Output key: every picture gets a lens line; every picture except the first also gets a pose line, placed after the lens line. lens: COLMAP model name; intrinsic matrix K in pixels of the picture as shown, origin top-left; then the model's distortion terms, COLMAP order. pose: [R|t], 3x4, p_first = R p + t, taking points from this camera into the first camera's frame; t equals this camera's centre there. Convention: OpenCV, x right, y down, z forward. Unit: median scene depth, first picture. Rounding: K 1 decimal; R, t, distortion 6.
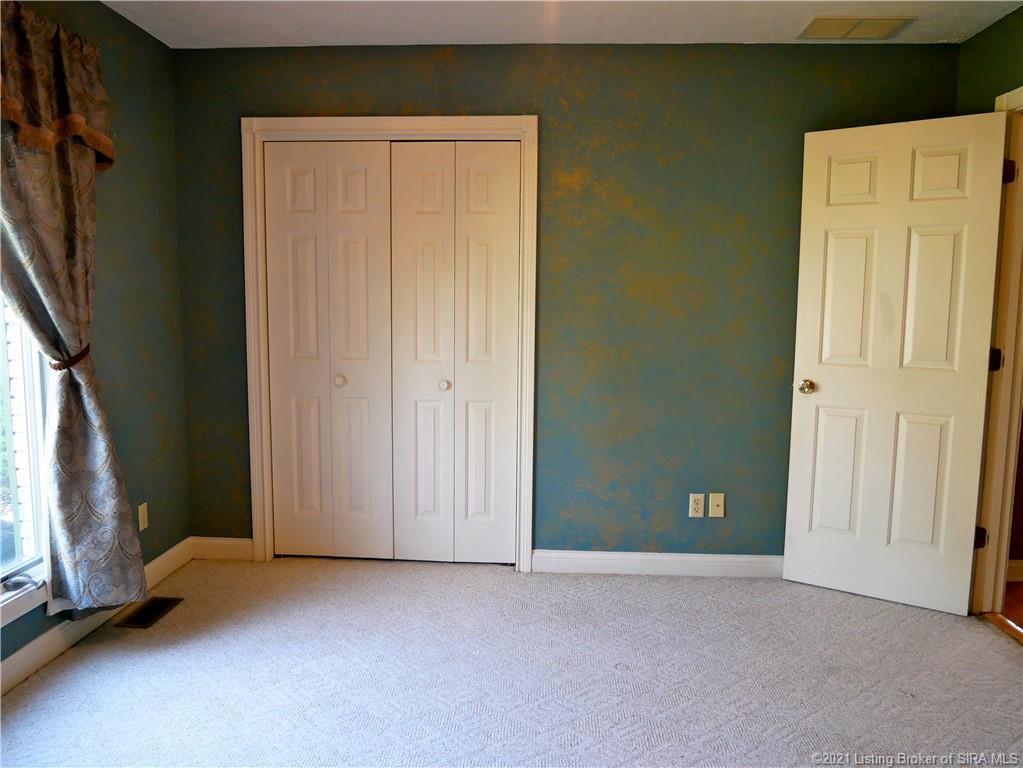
lens RADIAL K [[745.8, 0, 511.4], [0, 745.8, 382.2], [0, 0, 1]] dist [-0.050701, 0.022389]
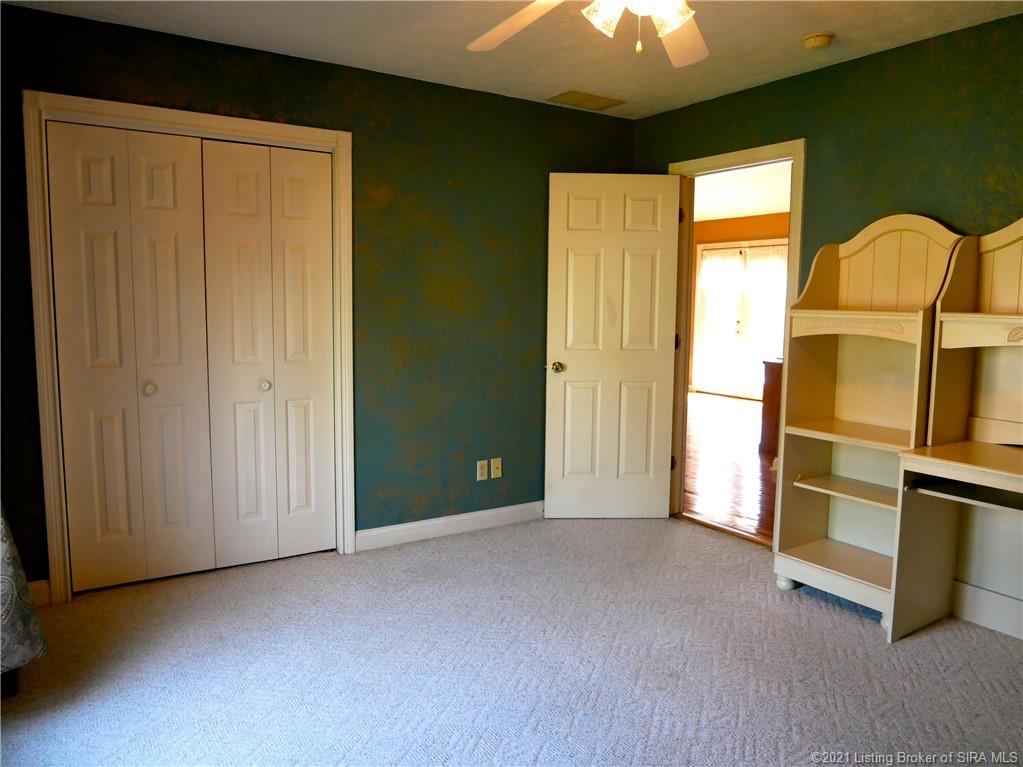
lens RADIAL K [[745.8, 0, 512.8], [0, 745.8, 382.3], [0, 0, 1]] dist [-0.050701, 0.022389]
pose [[0.802963, -0.065674, 0.592400, -0.423668], [0.061340, 0.997739, 0.027468, -0.008240], [-0.592864, 0.014282, 0.805176, -0.012867]]
